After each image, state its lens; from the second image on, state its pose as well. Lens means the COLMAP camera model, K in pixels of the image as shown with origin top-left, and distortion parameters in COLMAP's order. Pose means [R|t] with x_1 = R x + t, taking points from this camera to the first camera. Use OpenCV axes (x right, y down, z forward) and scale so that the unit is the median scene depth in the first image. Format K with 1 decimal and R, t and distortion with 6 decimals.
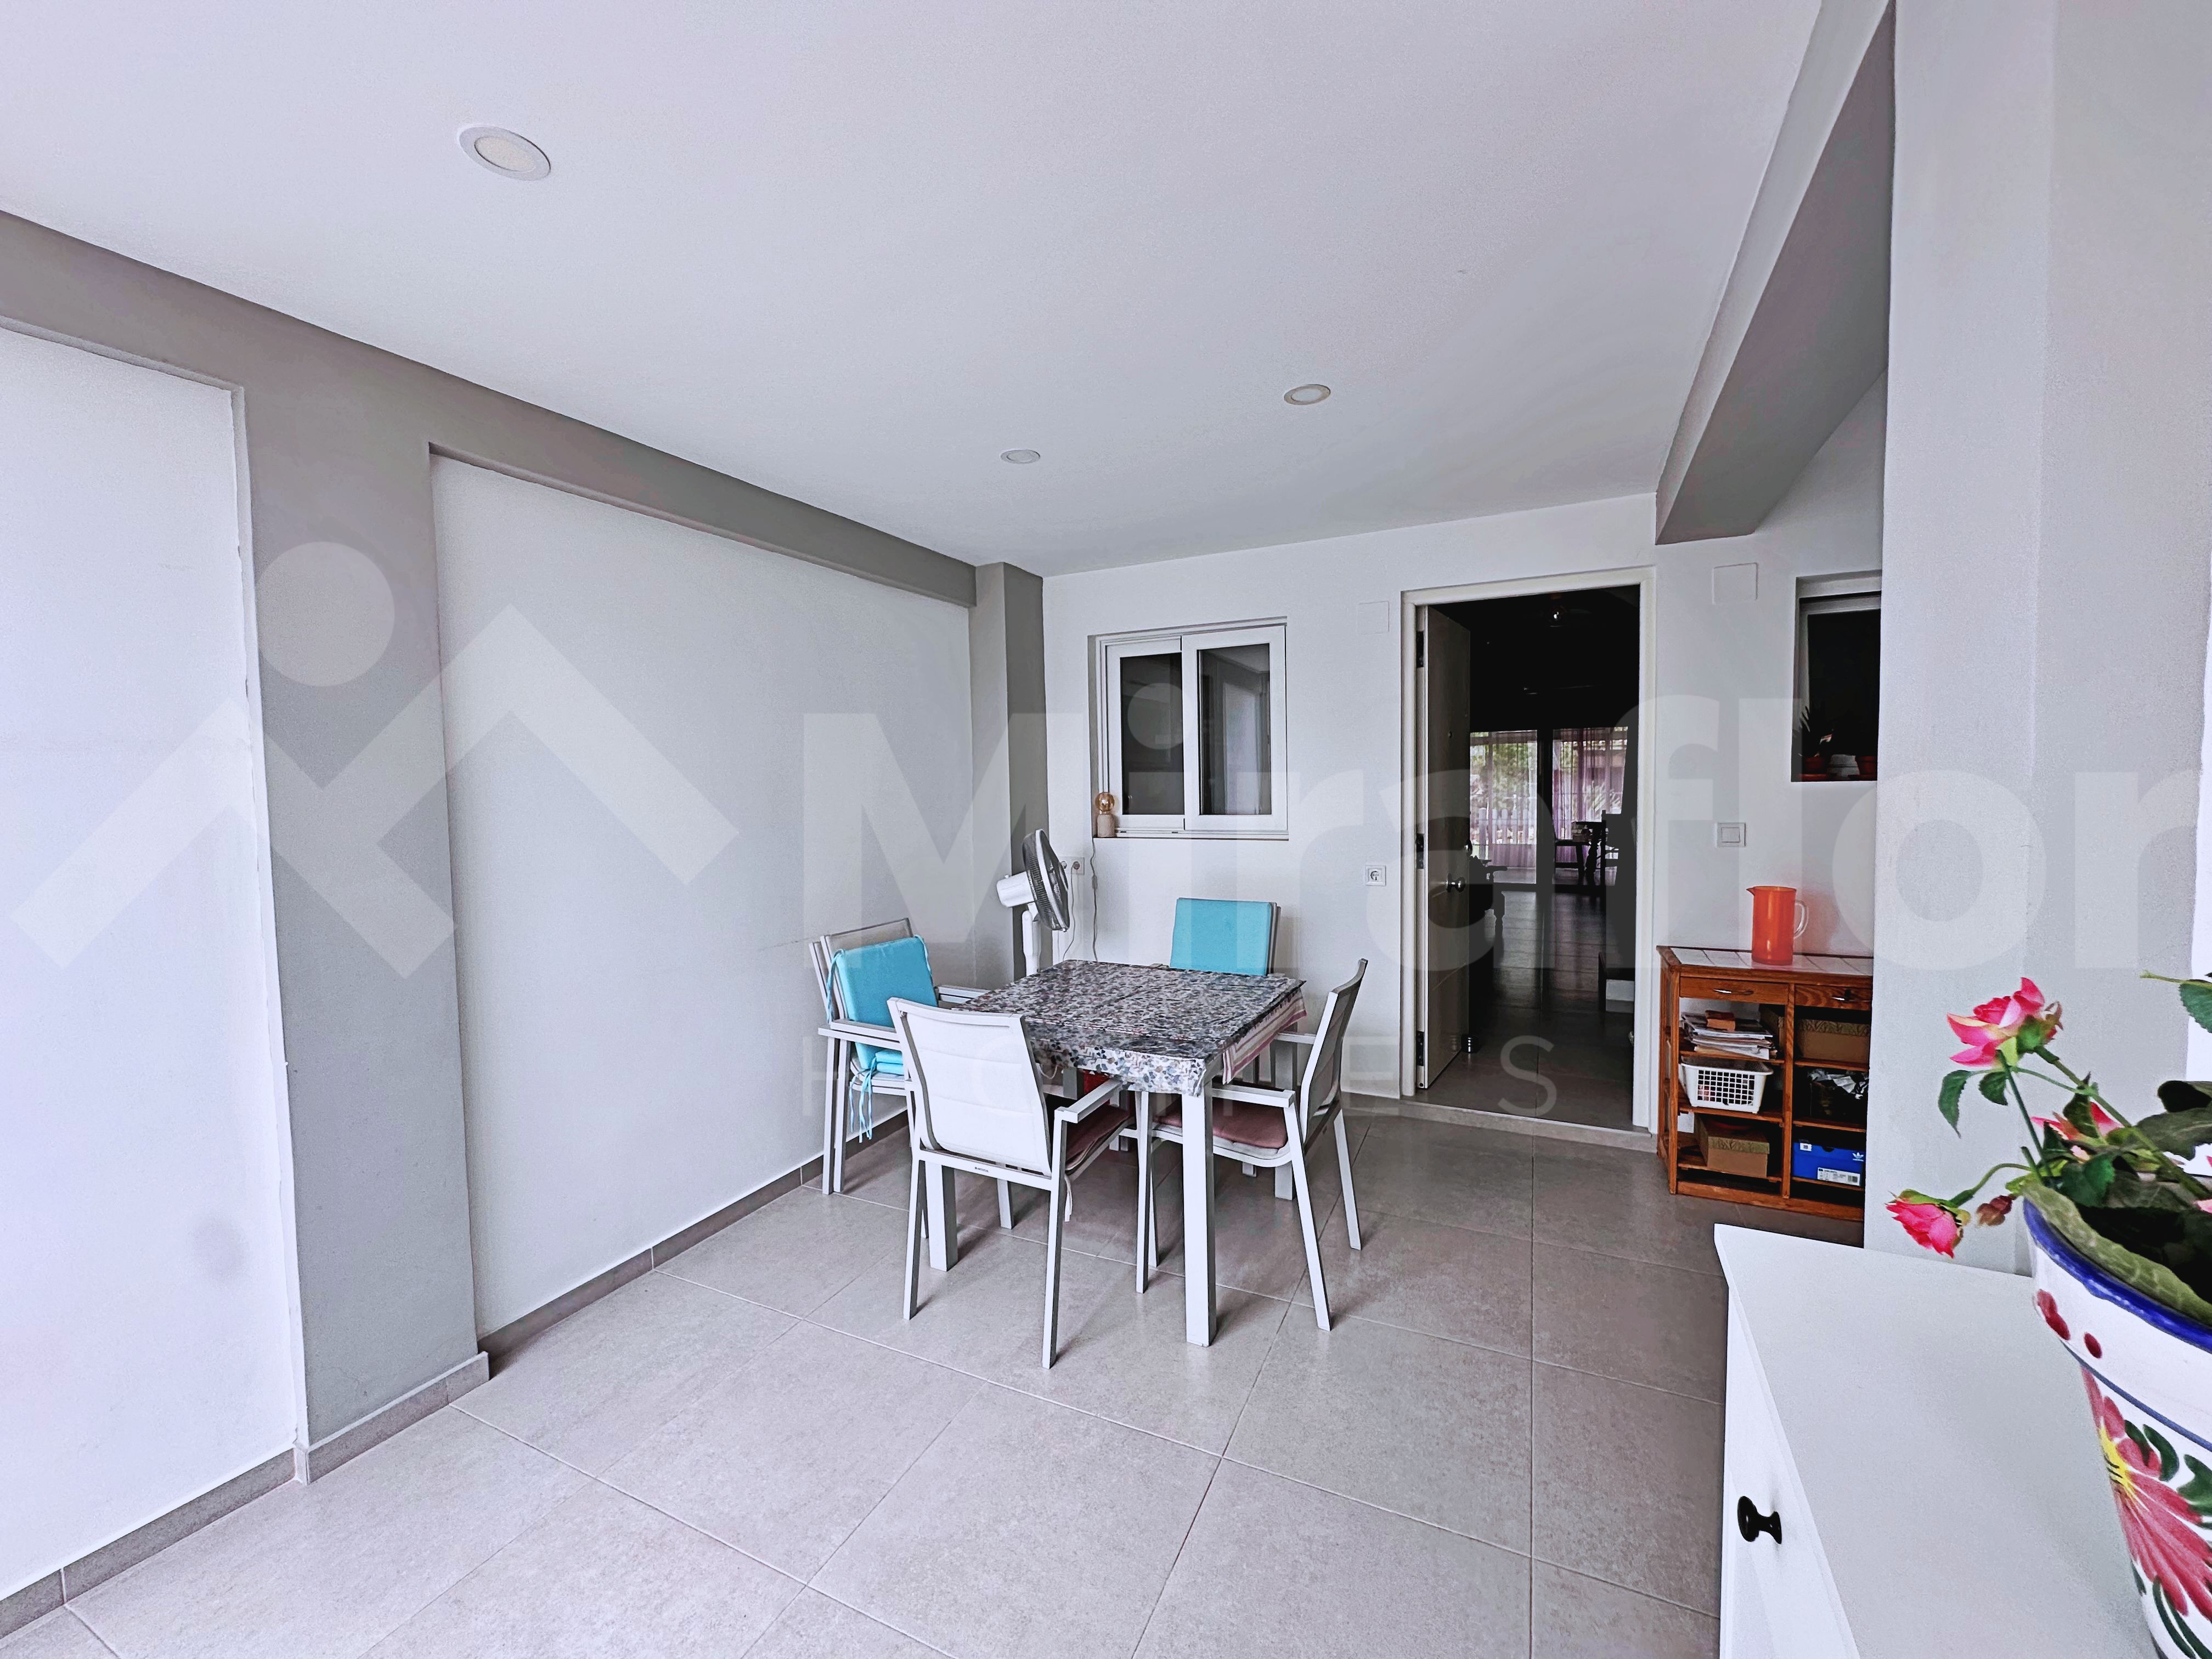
lens RADIAL K [[884.4, 0, 1109.2], [0, 884.4, 833.6], [0, 0, 1]] dist [-0.002606, 0.000320]
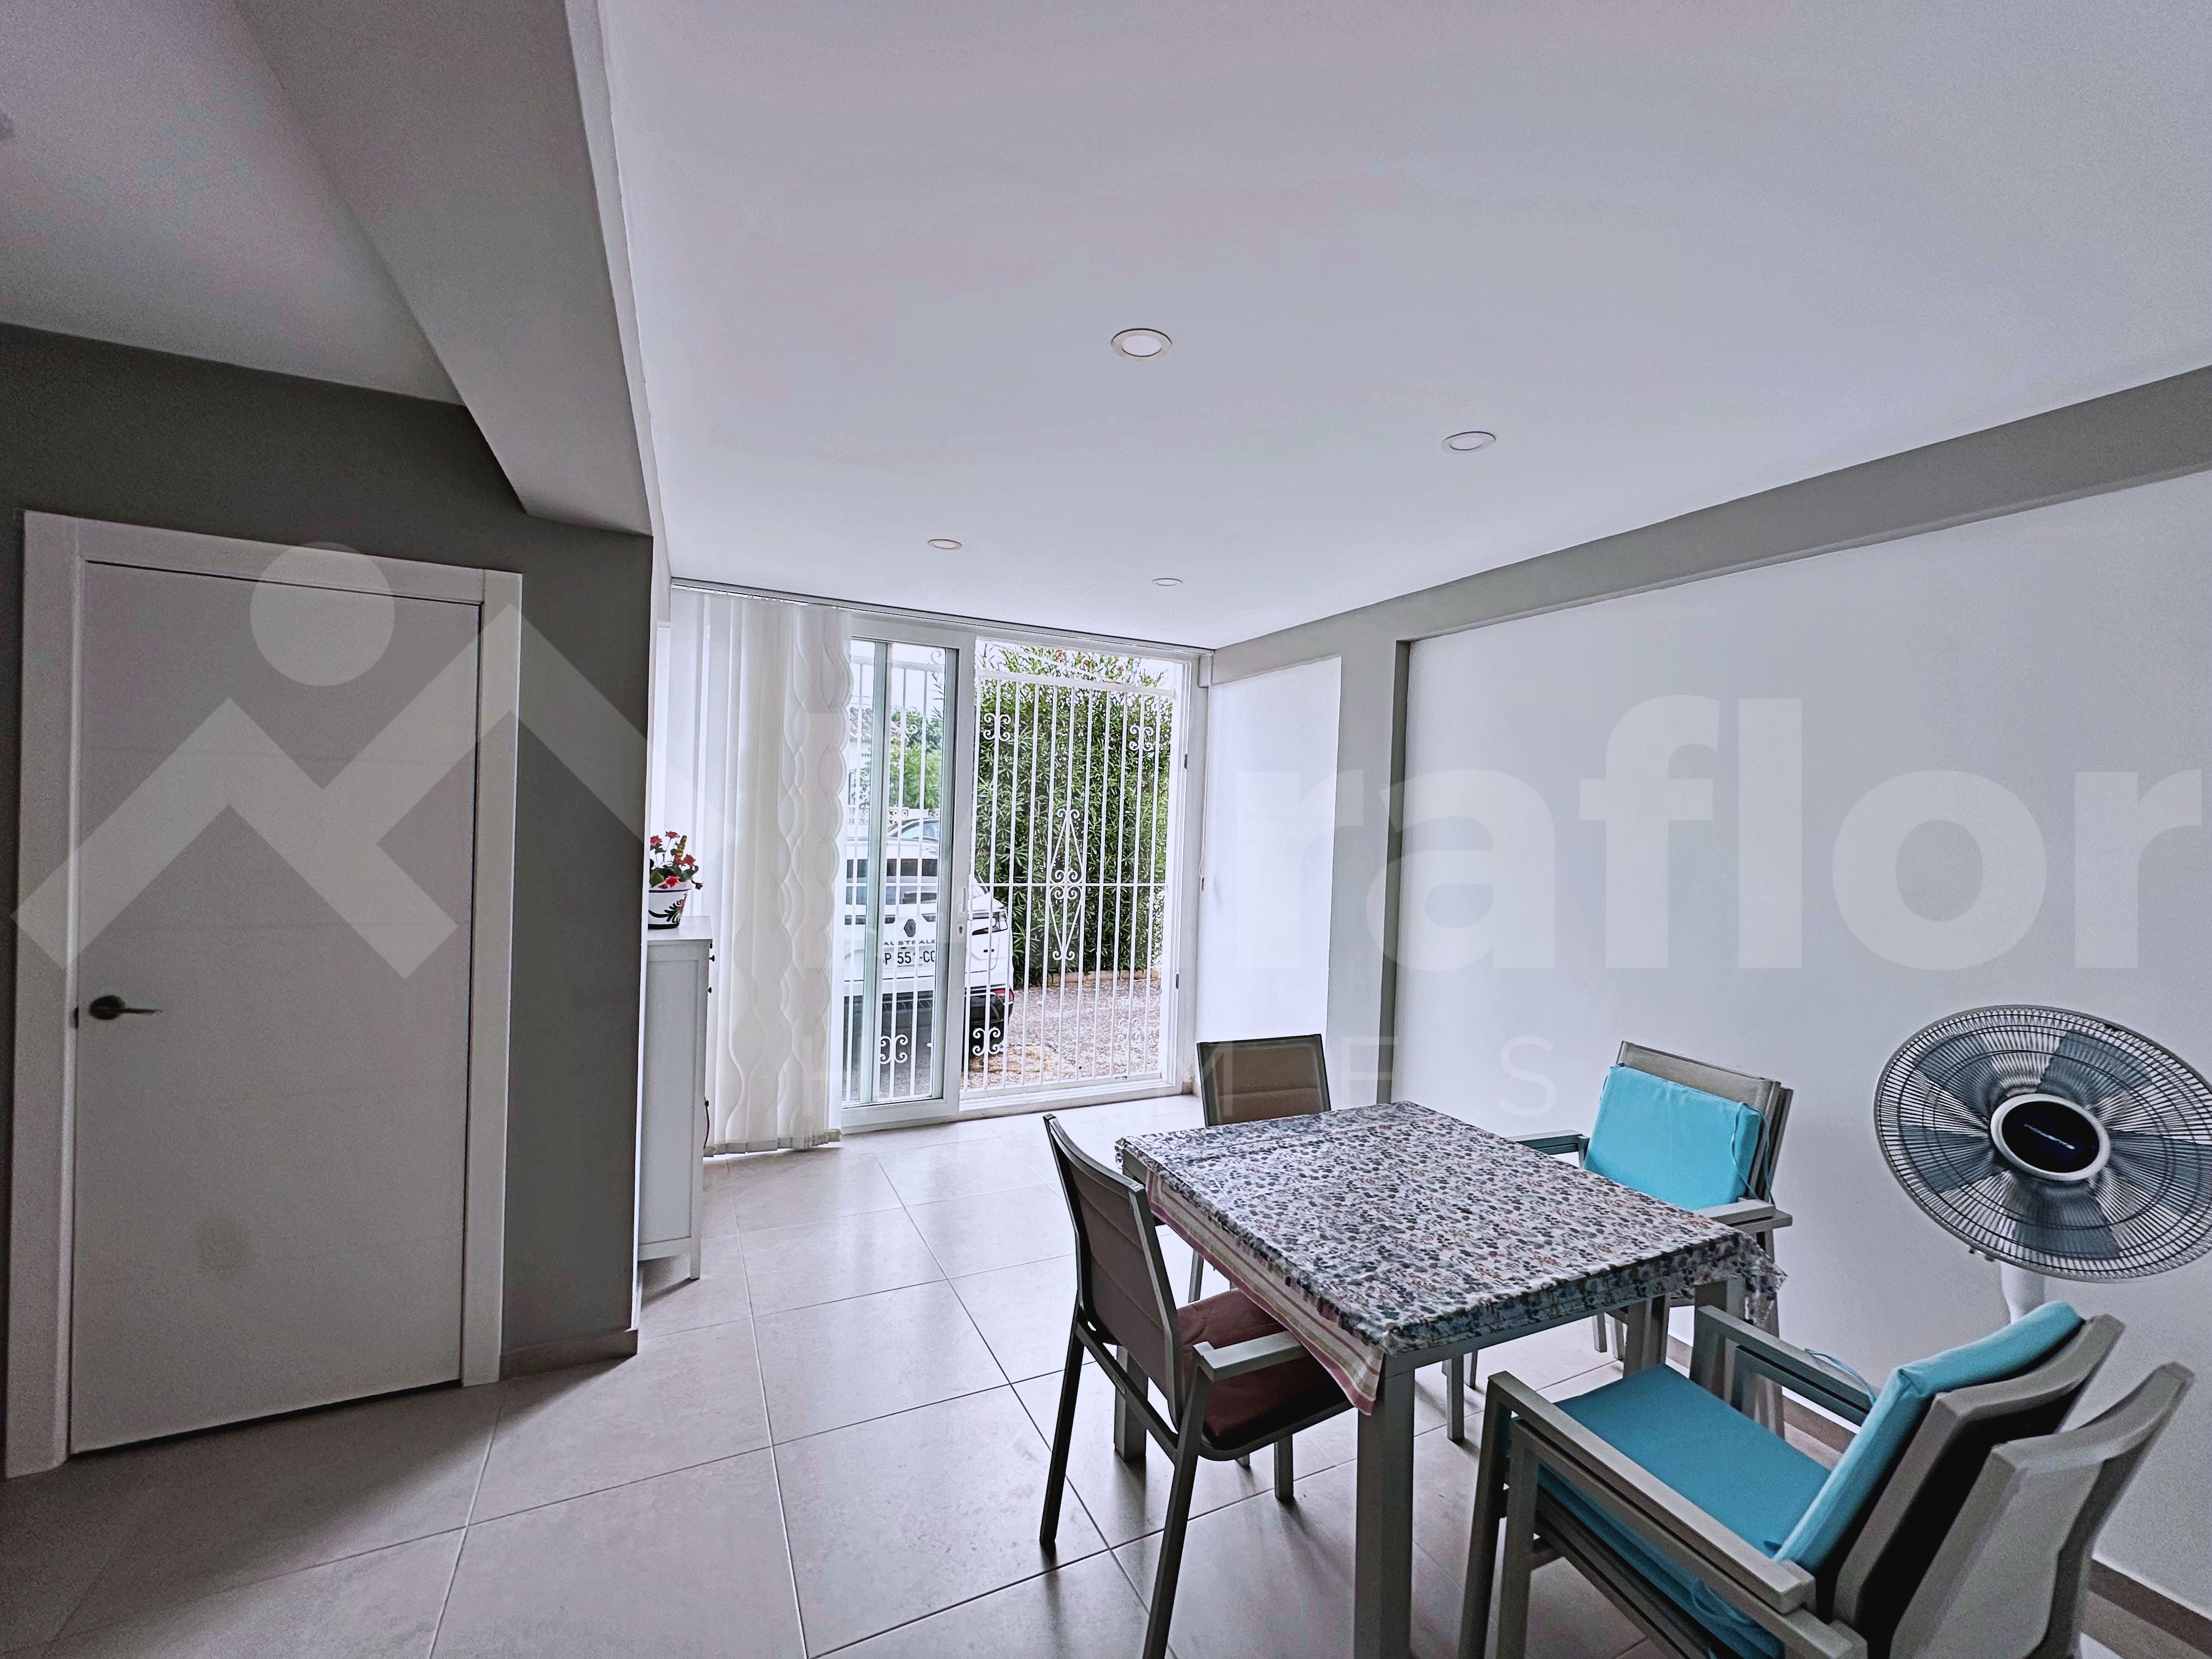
lens RADIAL K [[884.4, 0, 1107.7], [0, 884.4, 831.7], [0, 0, 1]] dist [-0.002606, 0.000320]
pose [[-0.619220, 0.009166, -0.785164, 0.631508], [-0.067435, 0.995617, 0.064805, -0.101933], [0.782317, 0.093076, -0.615888, 1.117216]]
